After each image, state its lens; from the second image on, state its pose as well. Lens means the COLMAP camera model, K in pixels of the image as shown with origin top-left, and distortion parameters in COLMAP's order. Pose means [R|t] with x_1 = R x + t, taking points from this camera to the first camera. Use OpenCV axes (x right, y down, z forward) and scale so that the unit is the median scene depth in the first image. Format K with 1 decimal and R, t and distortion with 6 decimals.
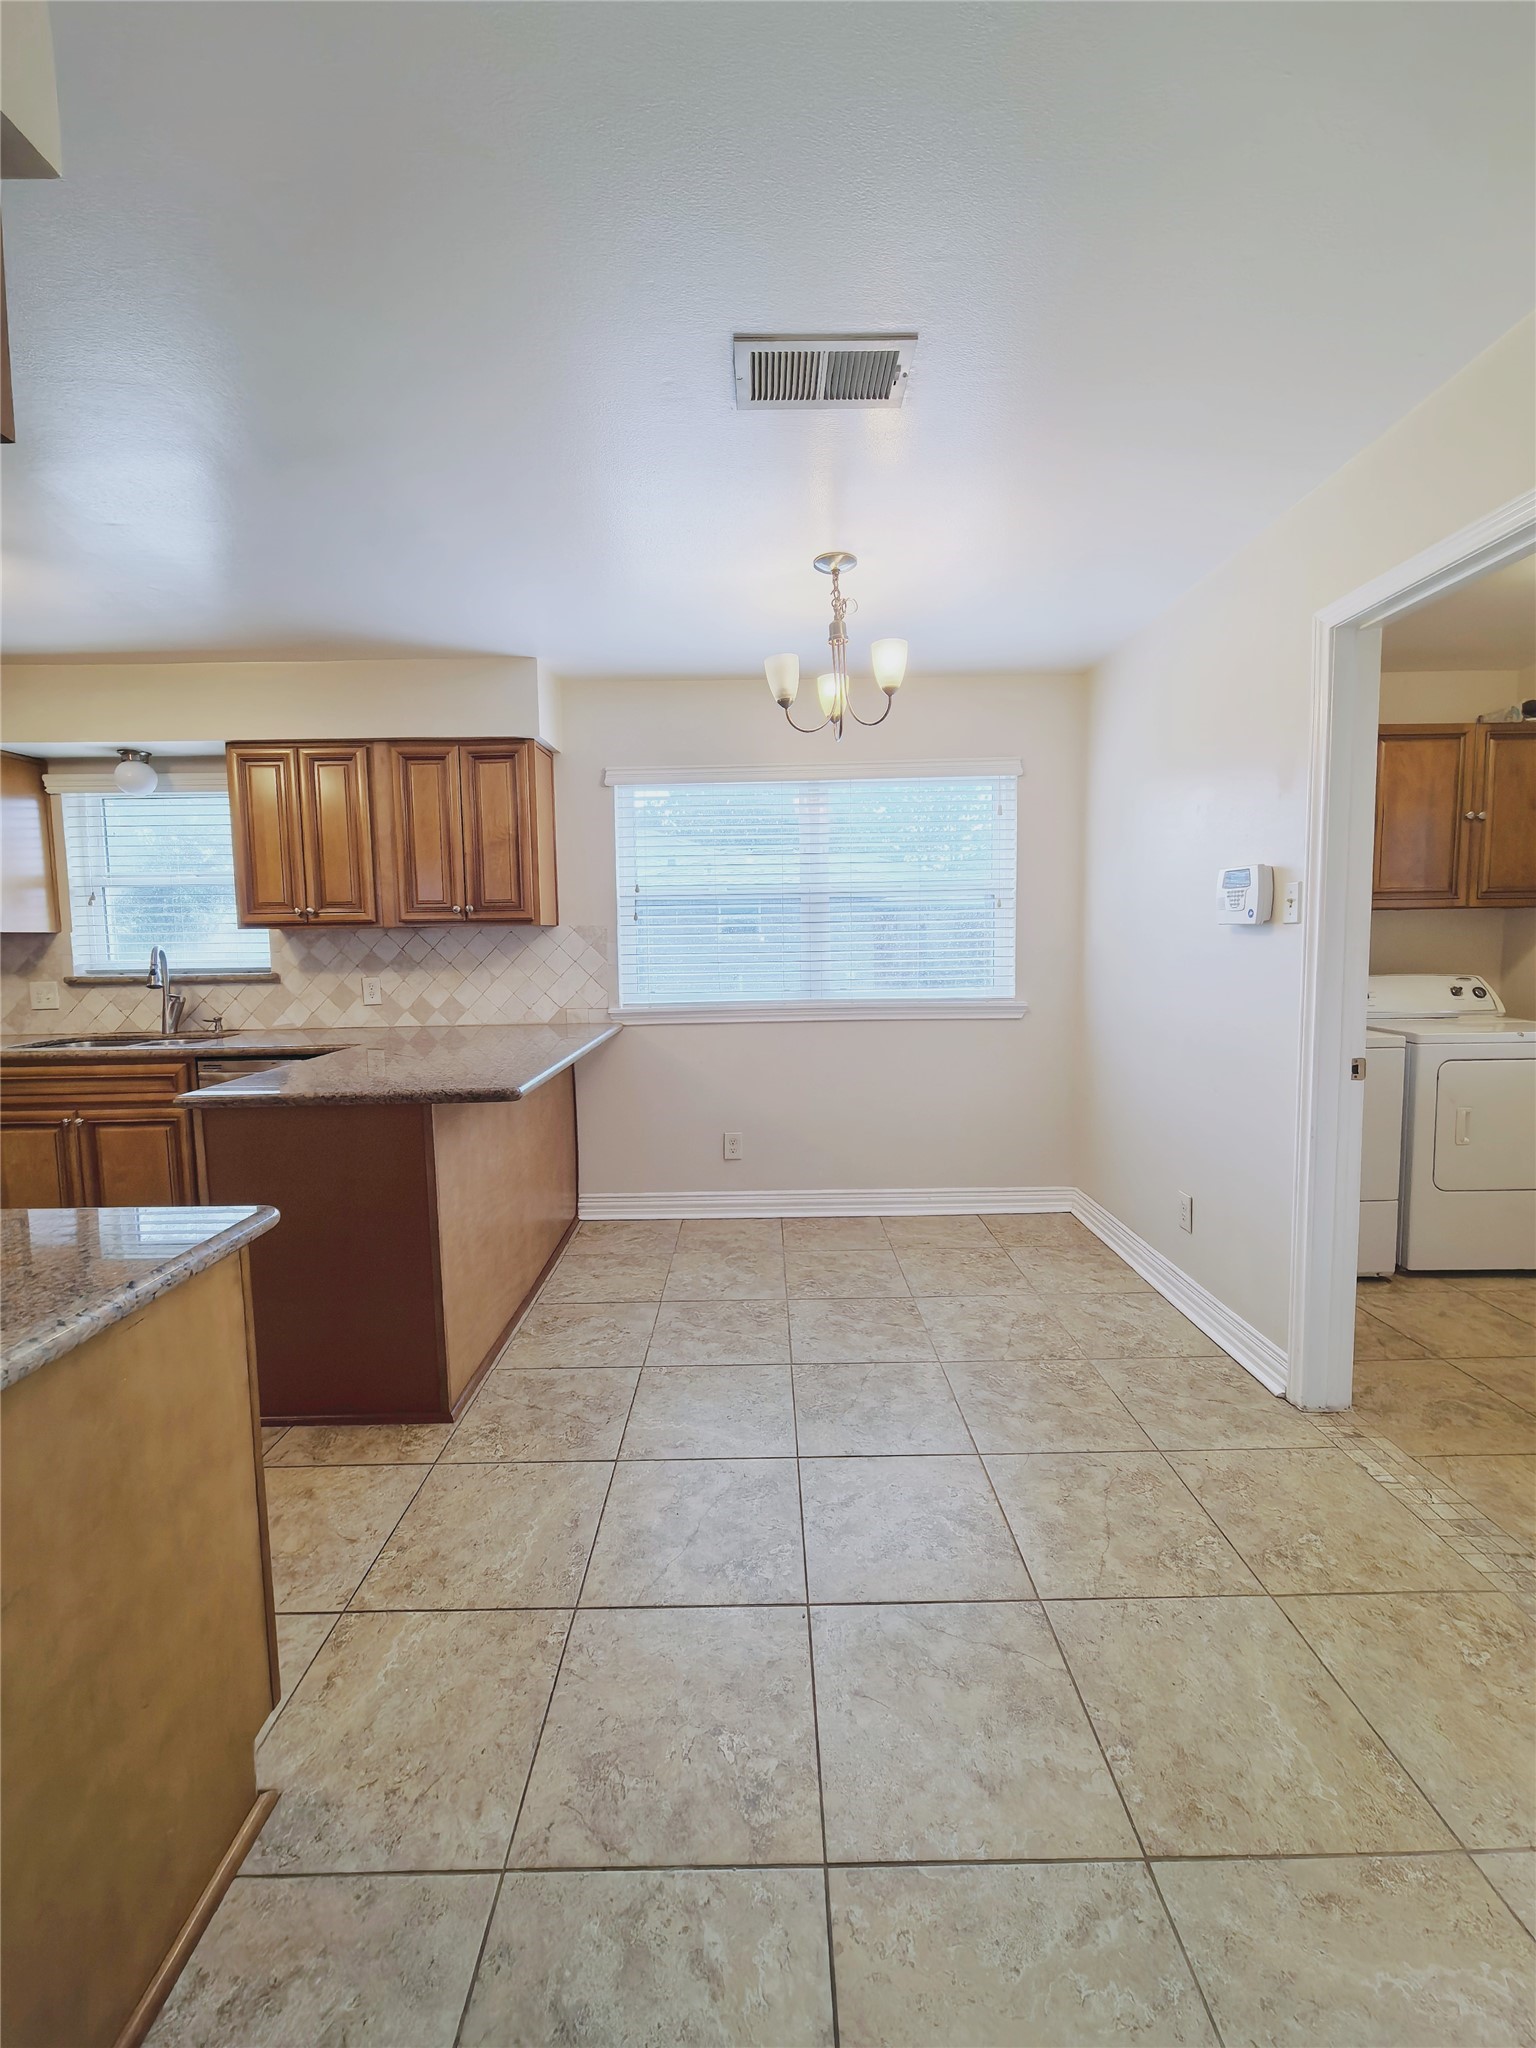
lens RADIAL K [[813.5, 0, 759.1], [0, 813.5, 1007.8], [0, 0, 1]] dist [-0.002950, 0.000974]
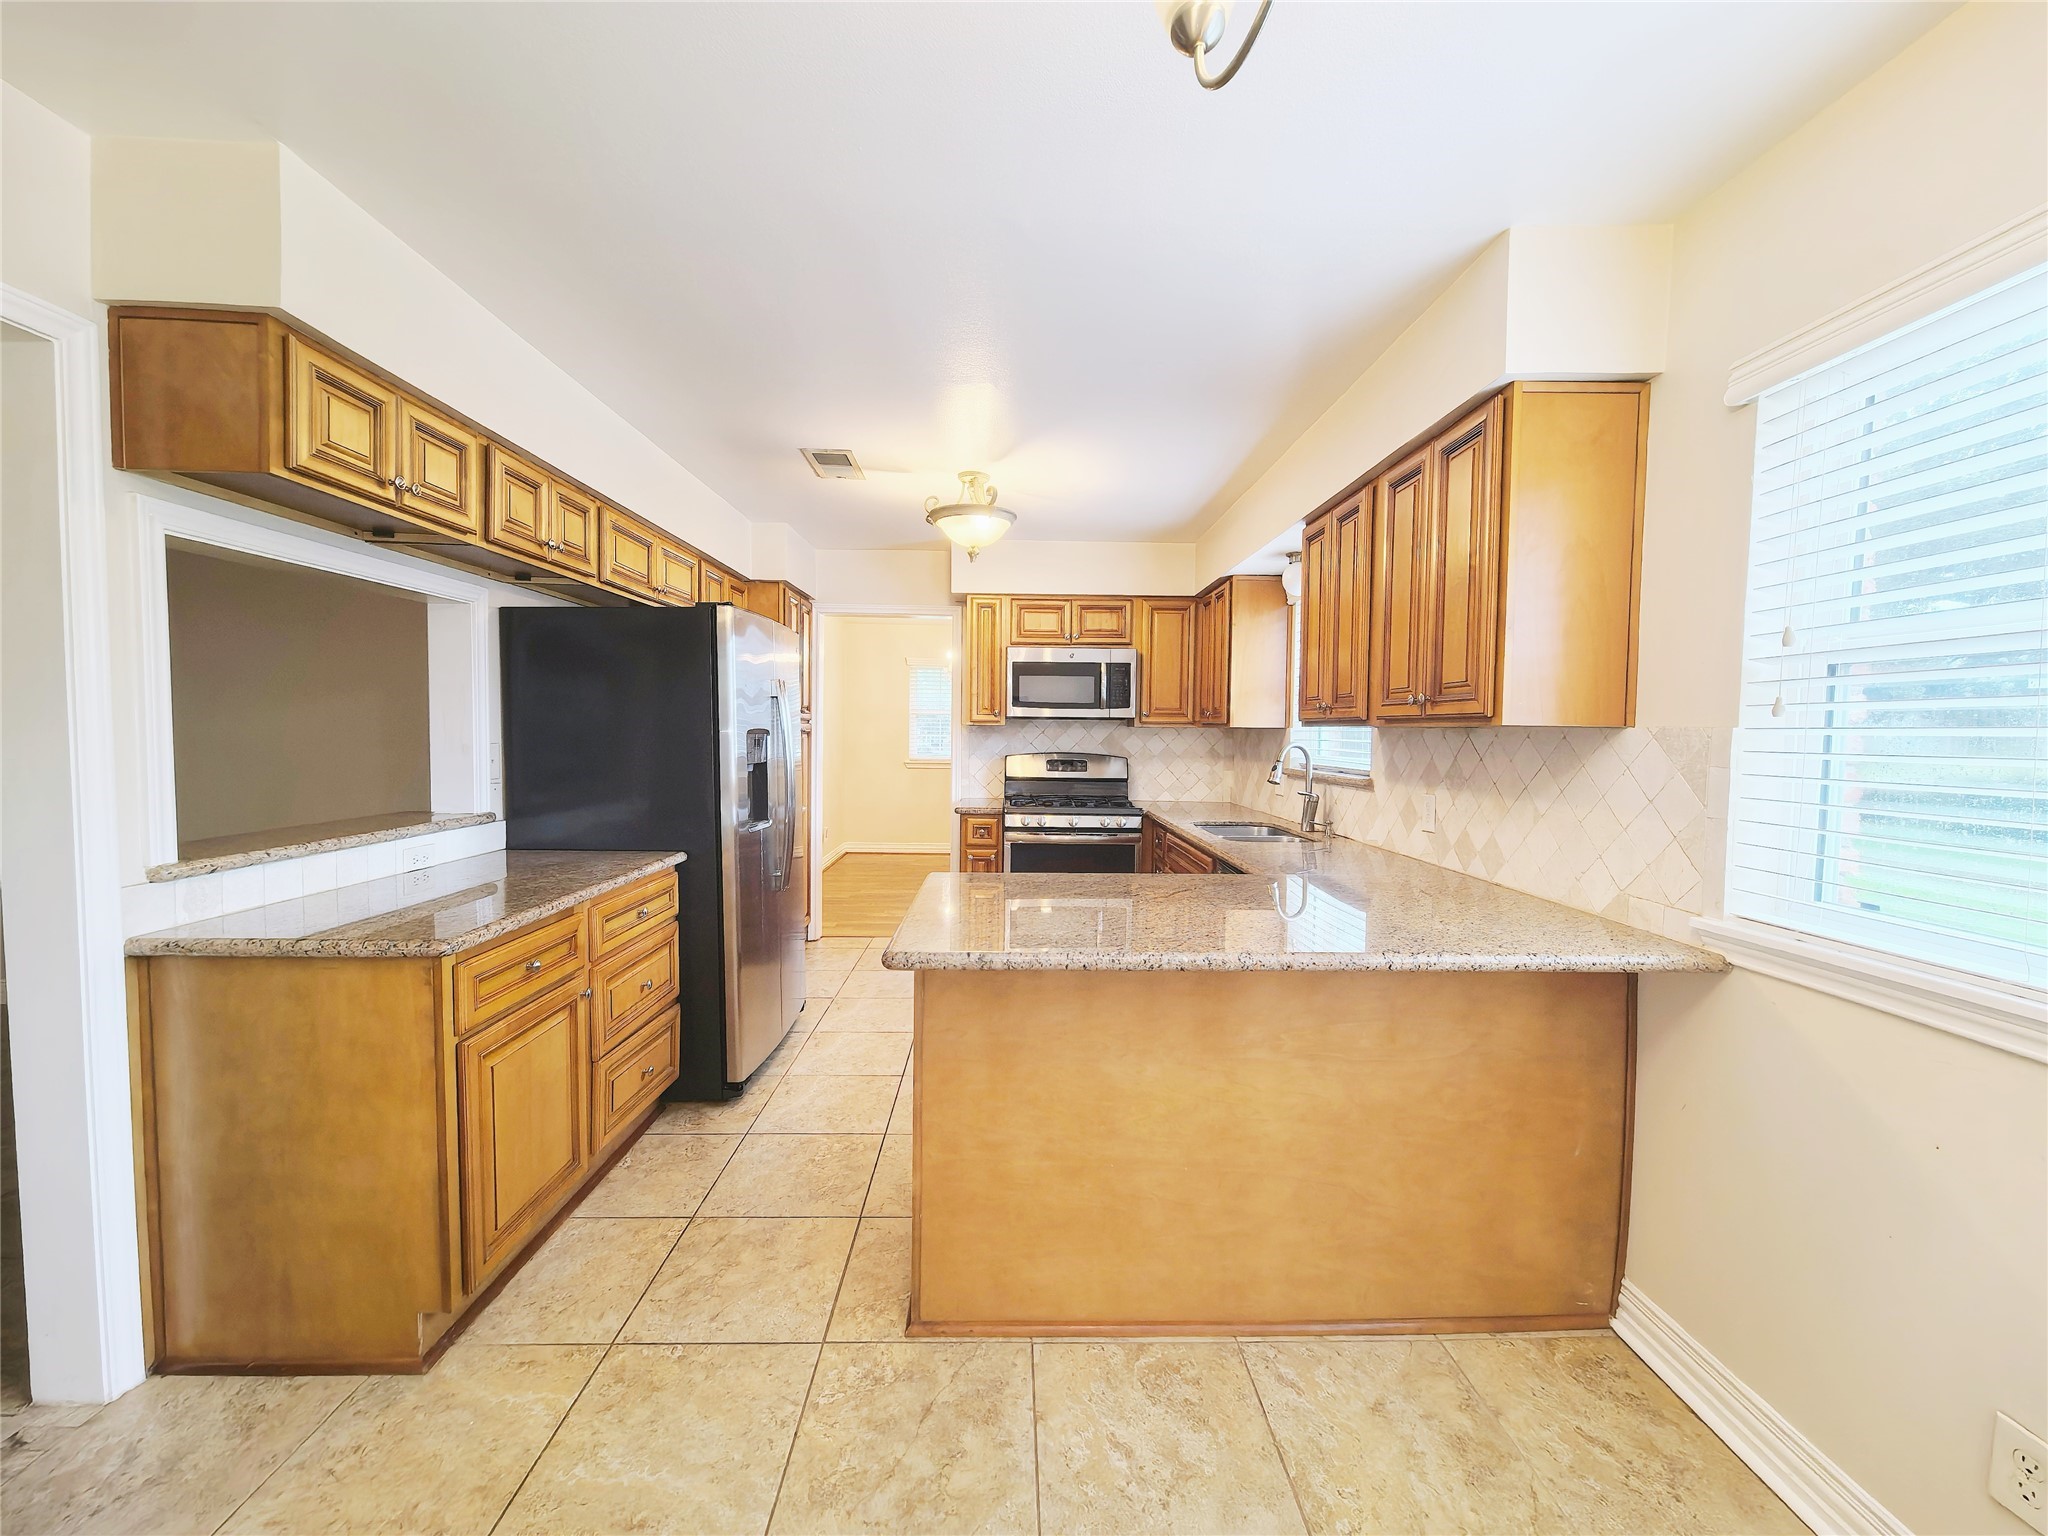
lens RADIAL K [[813.5, 0, 1035.0], [0, 813.5, 758.9], [0, 0, 1]] dist [-0.002950, 0.000974]
pose [[0.035140, 0.052142, -0.998021, 0.240746], [-0.106026, 0.993197, 0.048156, -0.066697], [0.993742, 0.104124, 0.040429, 0.616551]]
